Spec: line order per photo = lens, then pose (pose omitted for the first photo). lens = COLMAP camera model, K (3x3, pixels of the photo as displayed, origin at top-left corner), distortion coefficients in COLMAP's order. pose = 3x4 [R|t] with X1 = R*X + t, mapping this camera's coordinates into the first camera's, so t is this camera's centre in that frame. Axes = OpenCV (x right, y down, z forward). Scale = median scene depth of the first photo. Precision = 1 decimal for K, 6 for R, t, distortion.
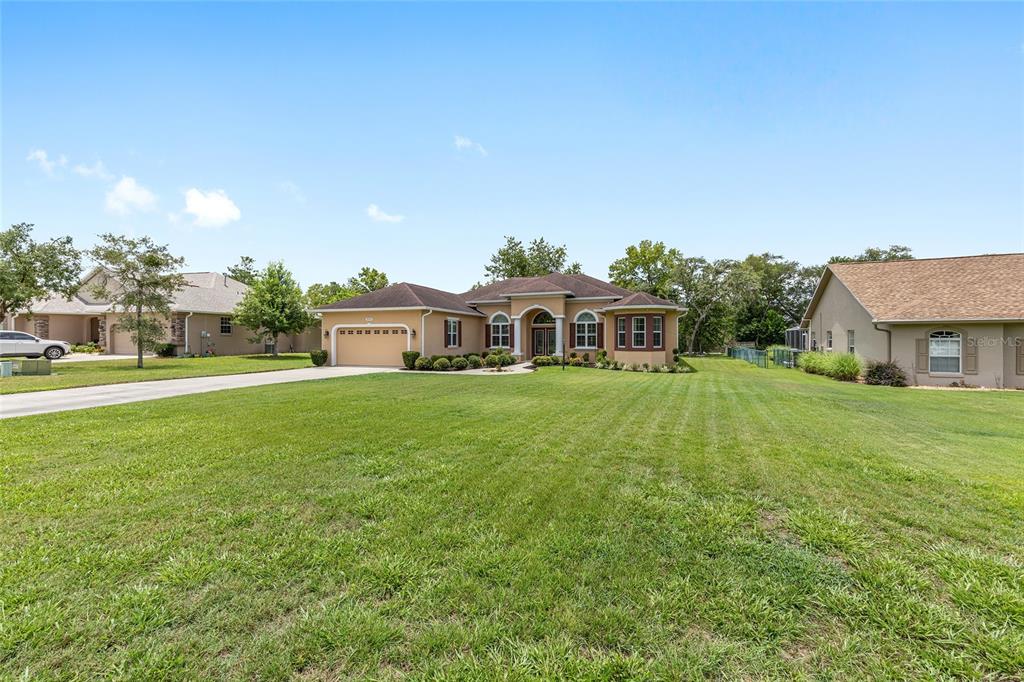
lens RADIAL K [[409.7, 0, 519.1], [0, 409.7, 340.4], [0, 0, 1]] dist [-0.004840, 0.001611]
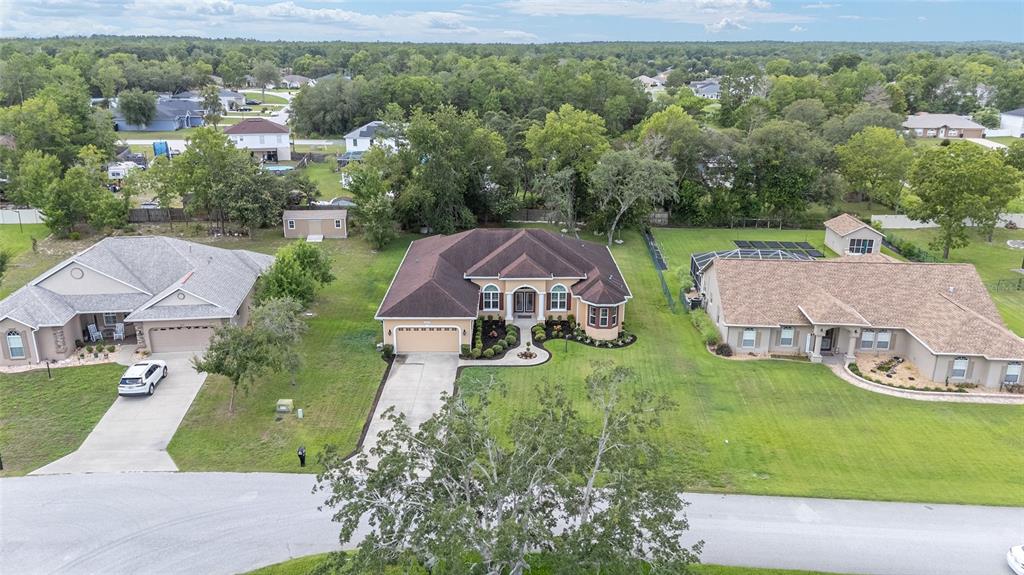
lens RADIAL K [[734.0, 0, 512.0], [0, 734.0, 281.6], [0, 0, 1]] dist [0.037616, -0.004074]
pose [[0.947804, -0.096643, 0.303853, -0.739257], [0.001767, 0.954537, 0.298088, -0.823877], [-0.318847, -0.281992, 0.904885, -1.172941]]
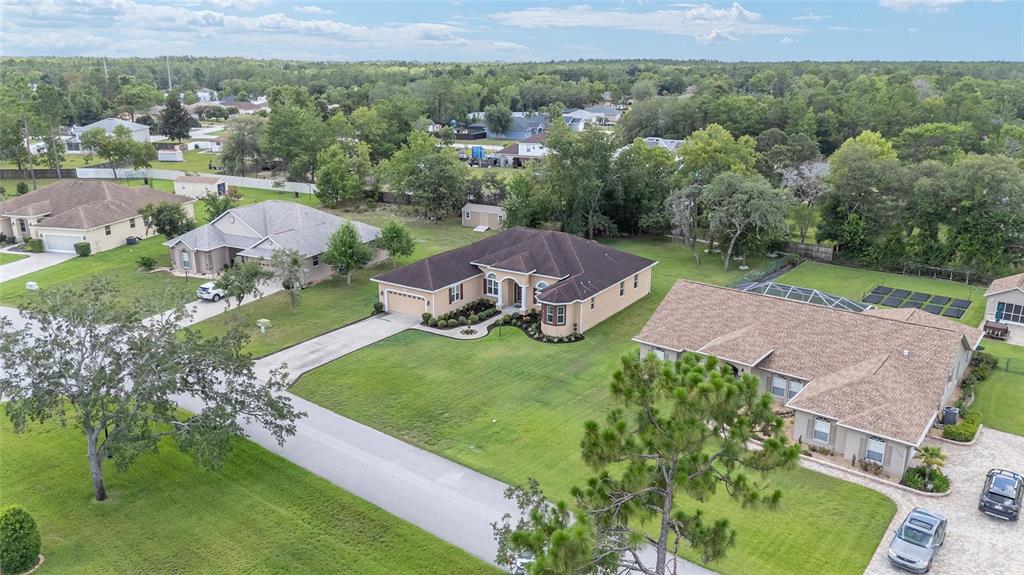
lens RADIAL K [[734.0, 0, 510.3], [0, 734.0, 291.1], [0, 0, 1]] dist [0.037616, -0.004074]
pose [[0.966347, 0.073345, -0.246566, 0.715835], [-0.000441, 0.958962, 0.283533, -0.804270], [0.257243, -0.273883, 0.926722, -1.516680]]
